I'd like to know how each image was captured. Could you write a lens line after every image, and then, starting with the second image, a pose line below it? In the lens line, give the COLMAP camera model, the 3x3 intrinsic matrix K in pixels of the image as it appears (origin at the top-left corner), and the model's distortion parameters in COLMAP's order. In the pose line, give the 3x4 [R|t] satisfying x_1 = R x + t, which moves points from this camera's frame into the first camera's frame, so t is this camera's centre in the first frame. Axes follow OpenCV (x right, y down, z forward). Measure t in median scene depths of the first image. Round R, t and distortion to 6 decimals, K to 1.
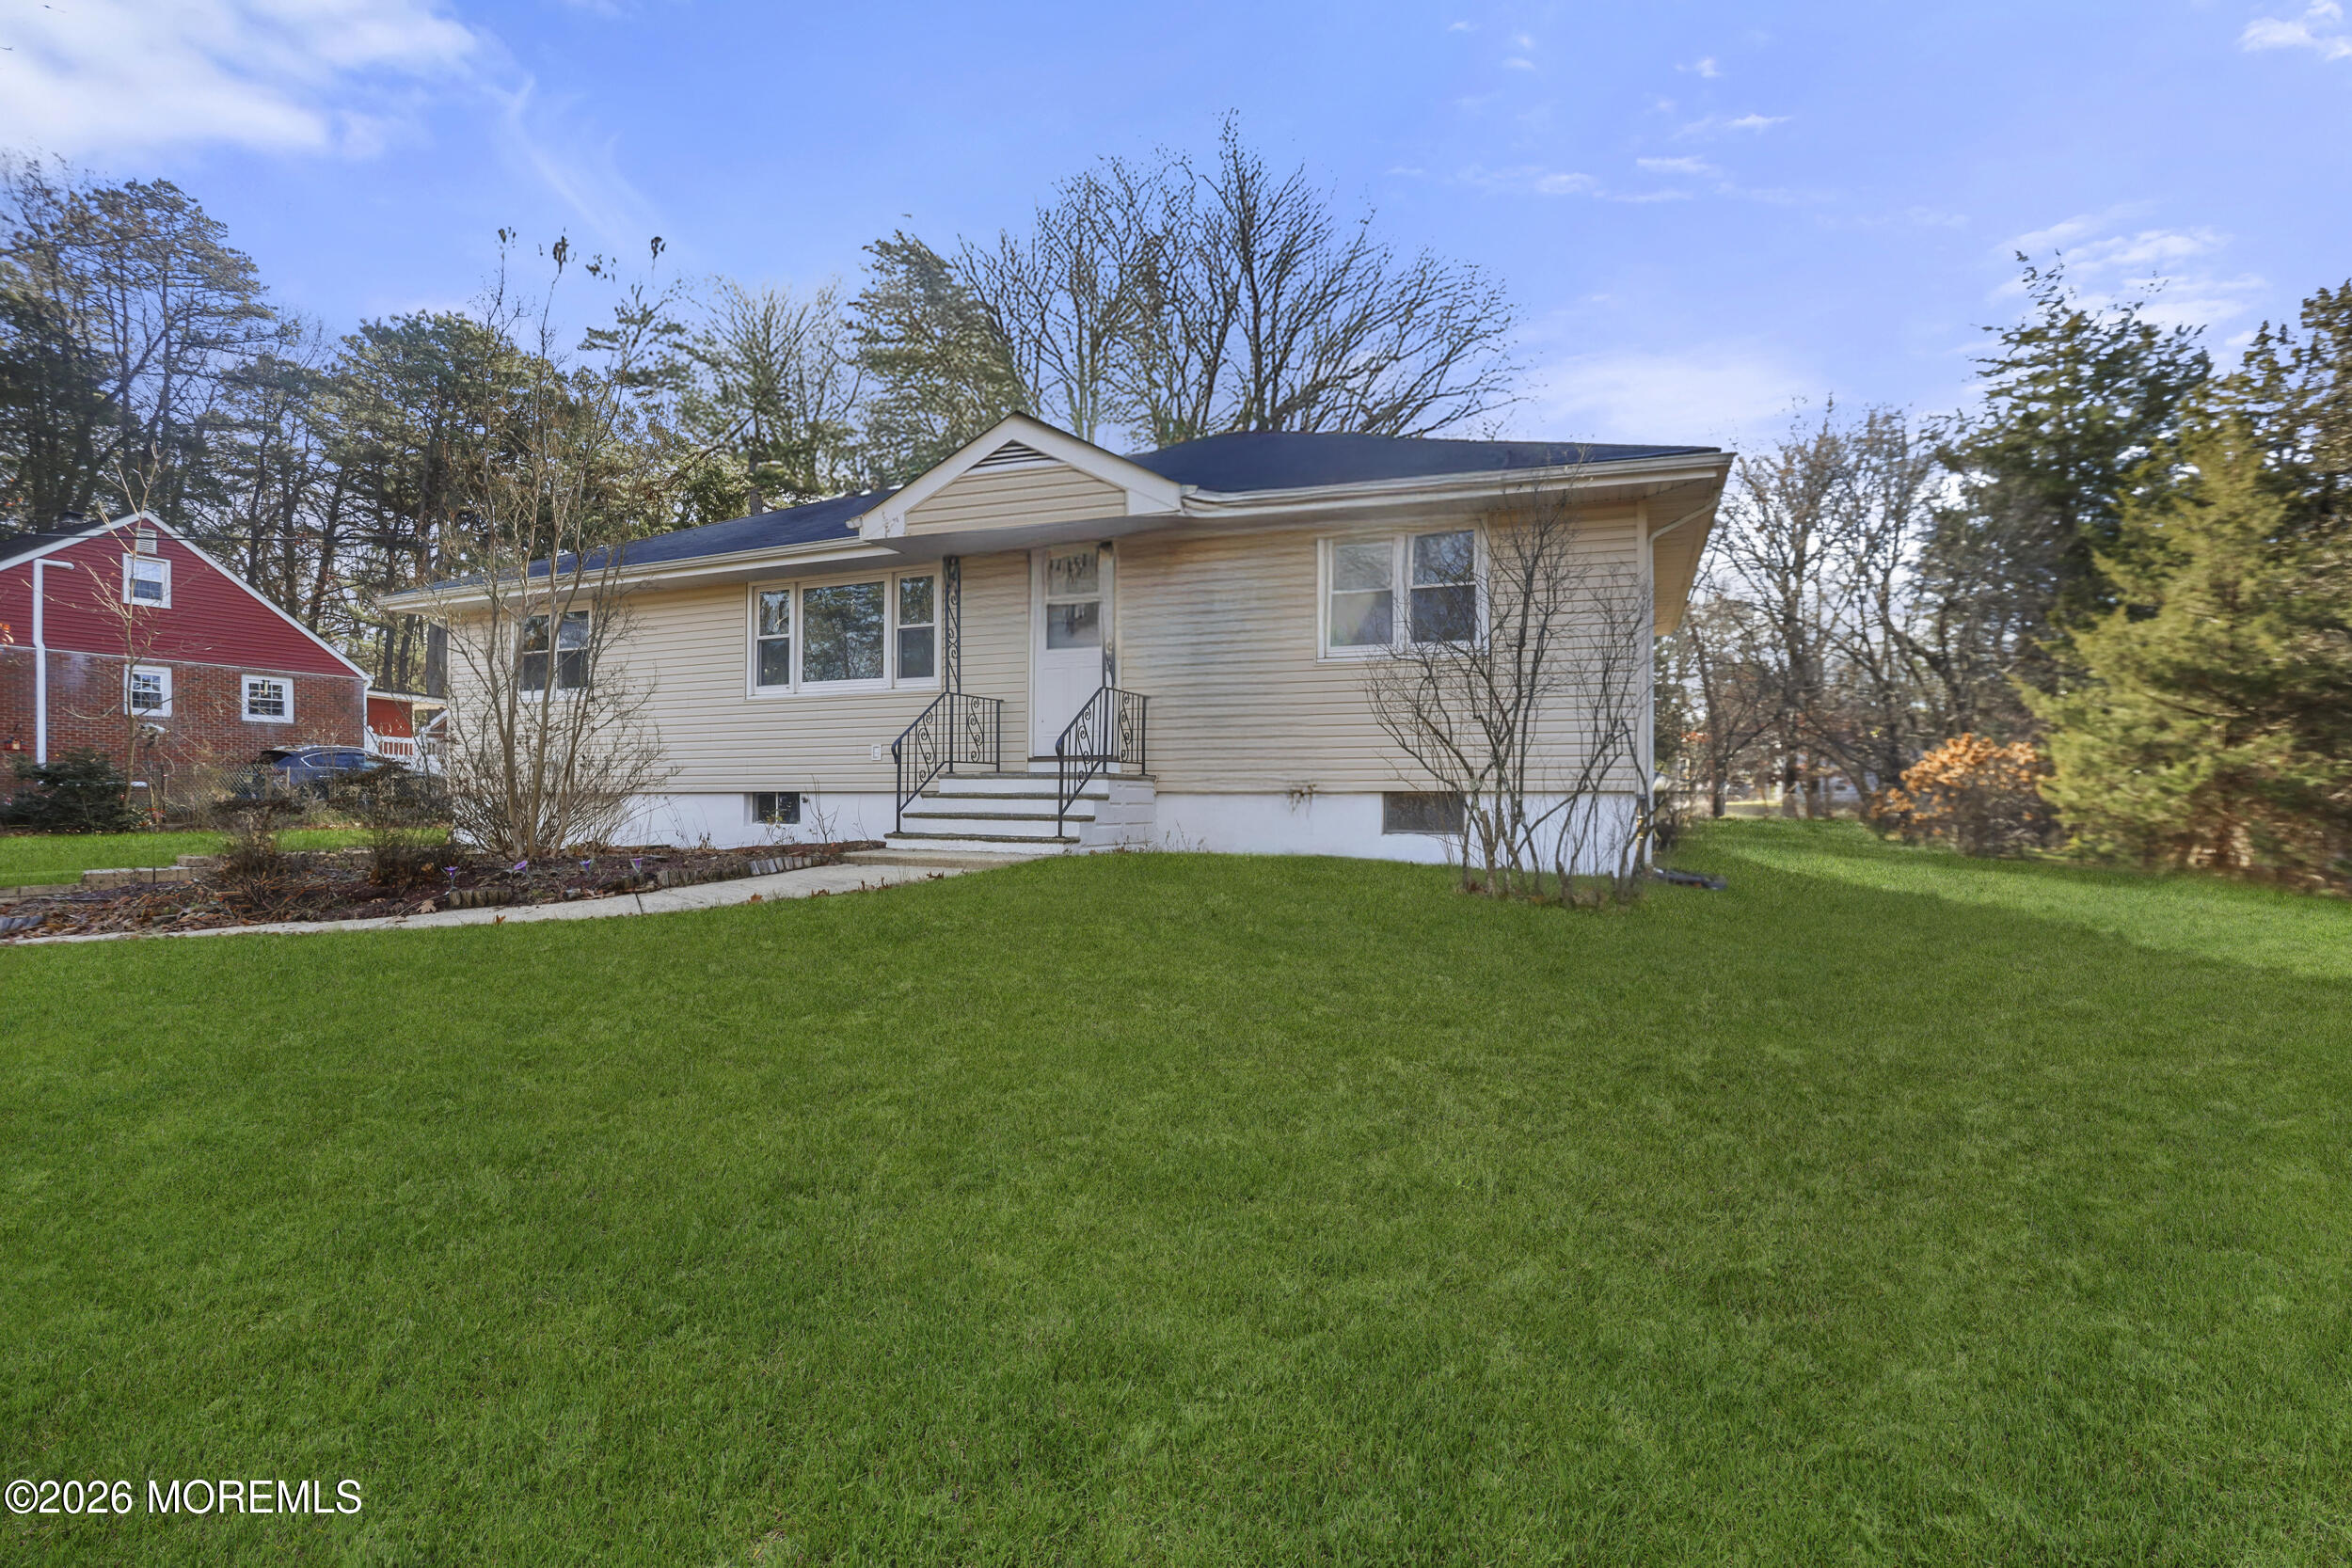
lens RADIAL K [[1062.2, 0, 1175.3], [0, 1062.2, 843.0], [0, 0, 1]] dist [-0.017613, 0.000104]
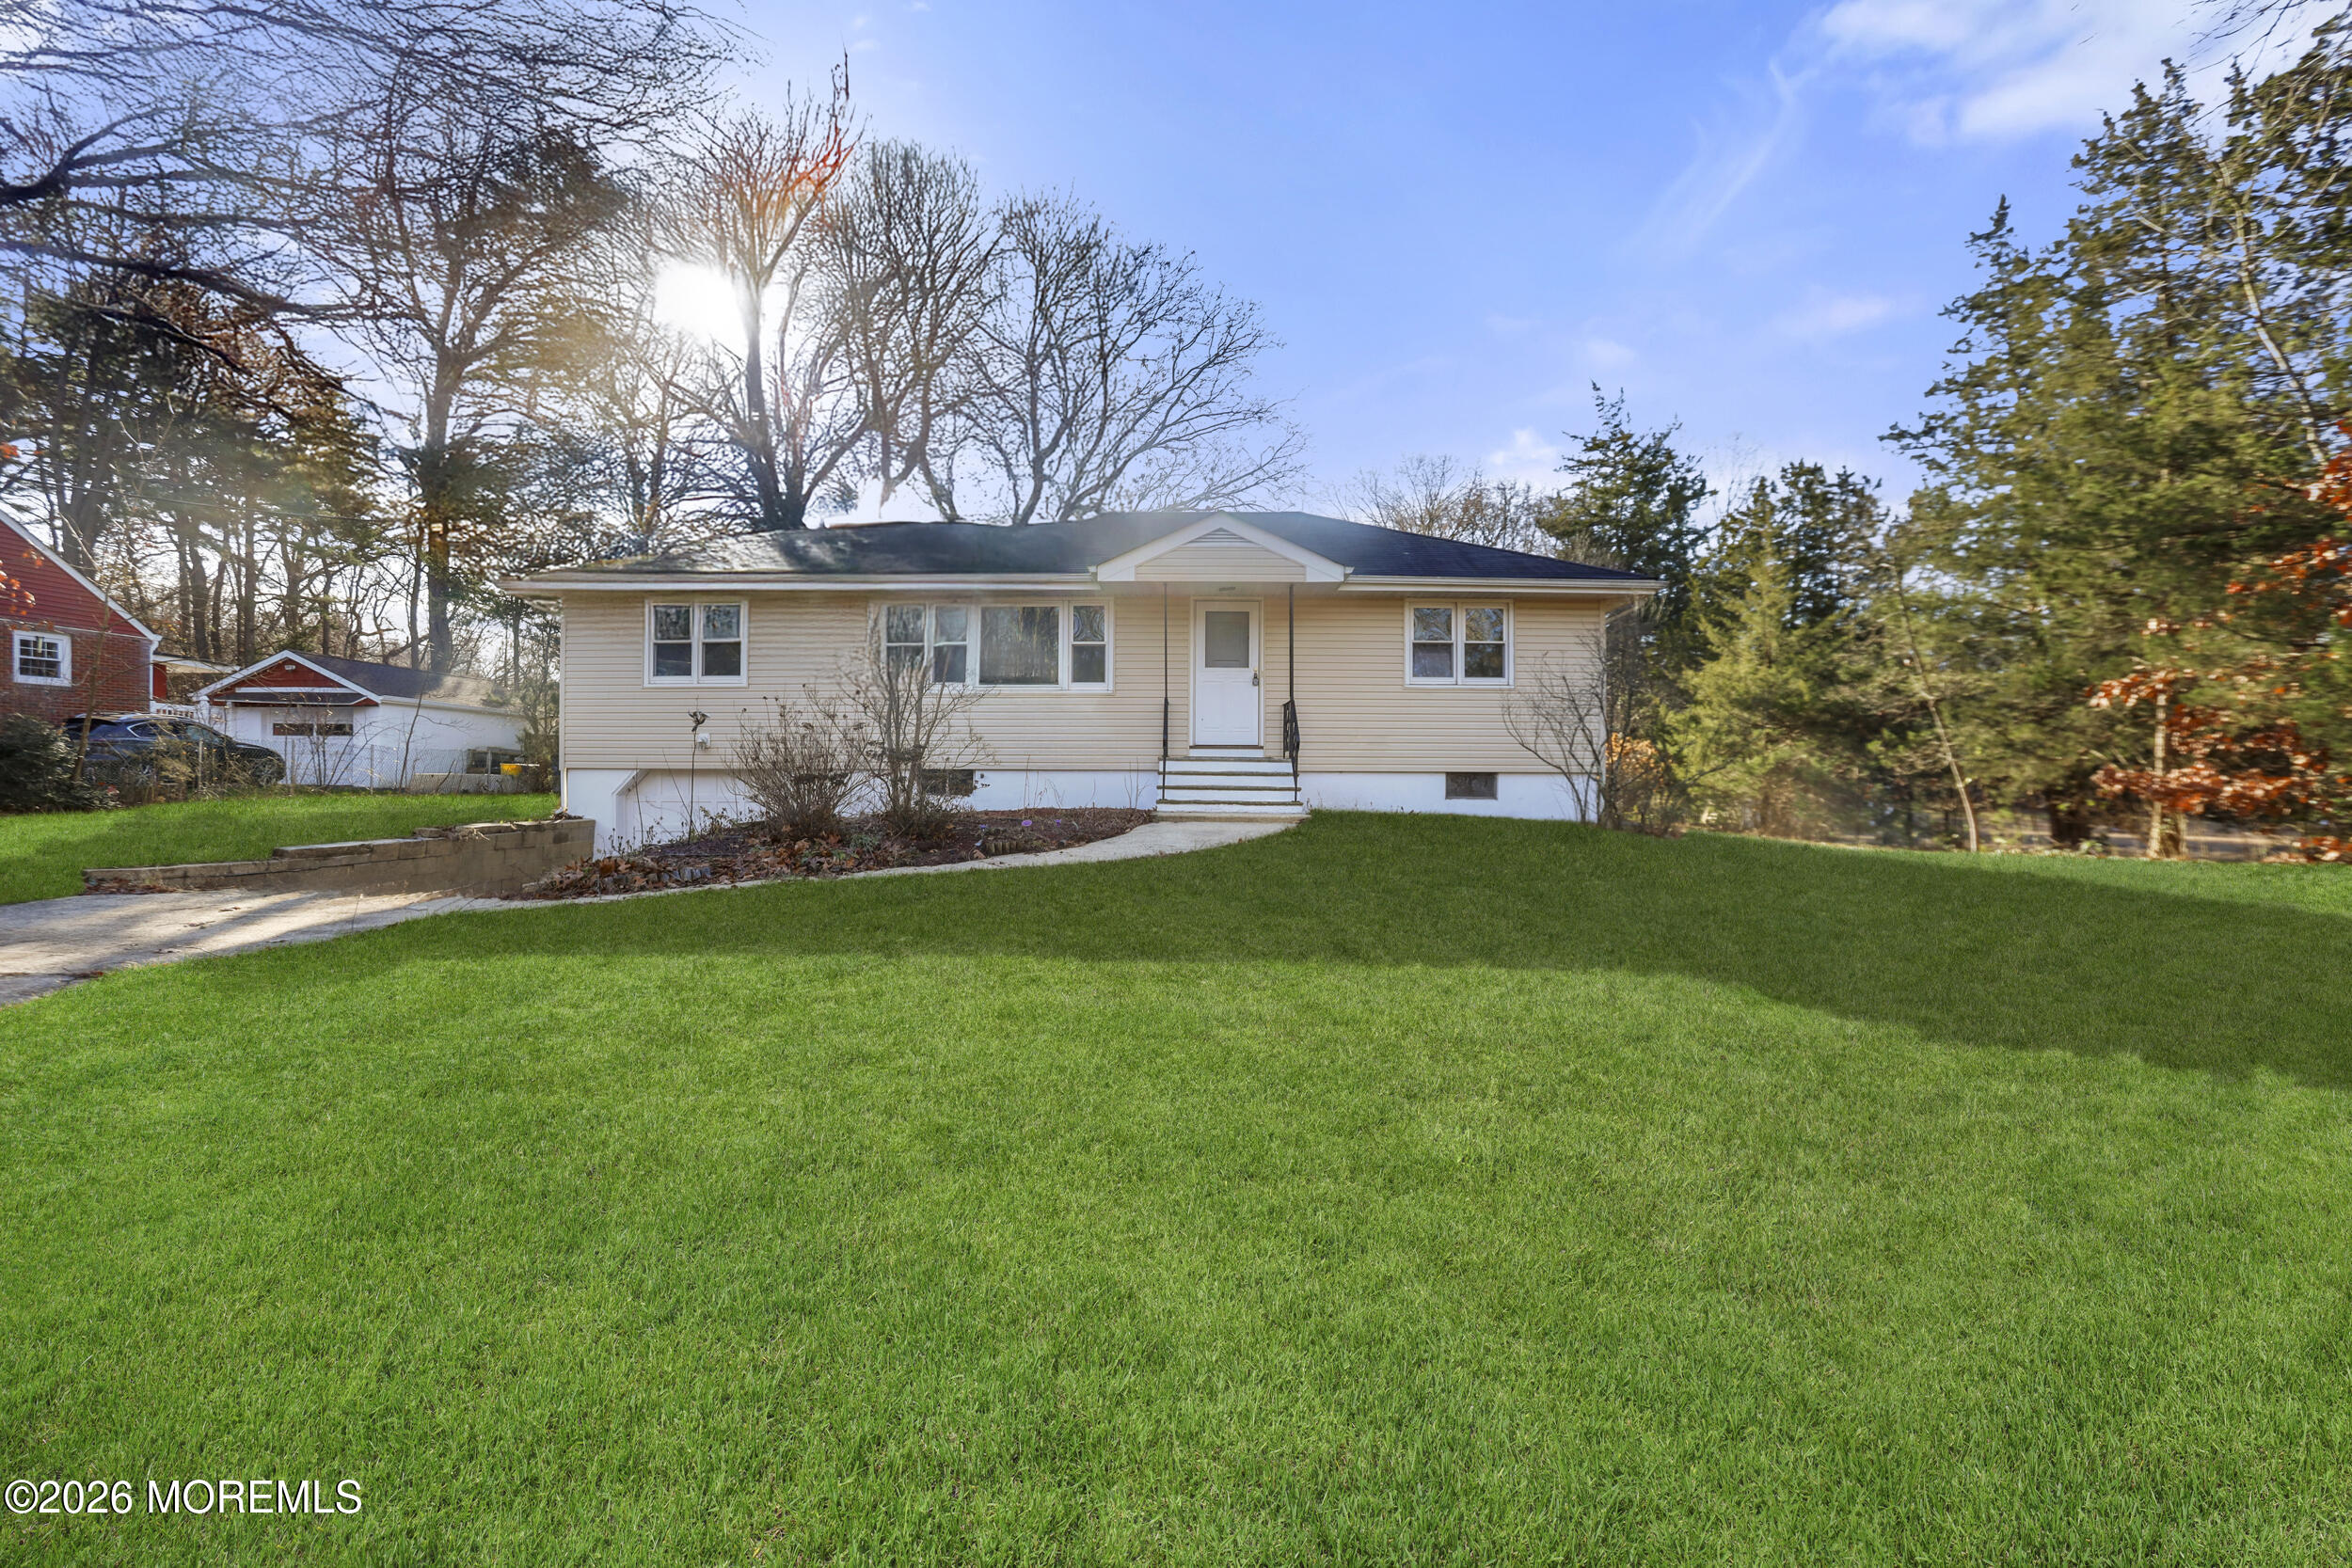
lens RADIAL K [[1077.4, 0, 1168.4], [0, 1077.4, 771.6], [0, 0, 1]] dist [-0.084441, 0.029749]
pose [[0.935264, 0.005135, 0.353913, -0.413076], [0.011644, 0.998907, -0.045265, 0.009307], [-0.353759, 0.046456, 0.934182, -0.171174]]
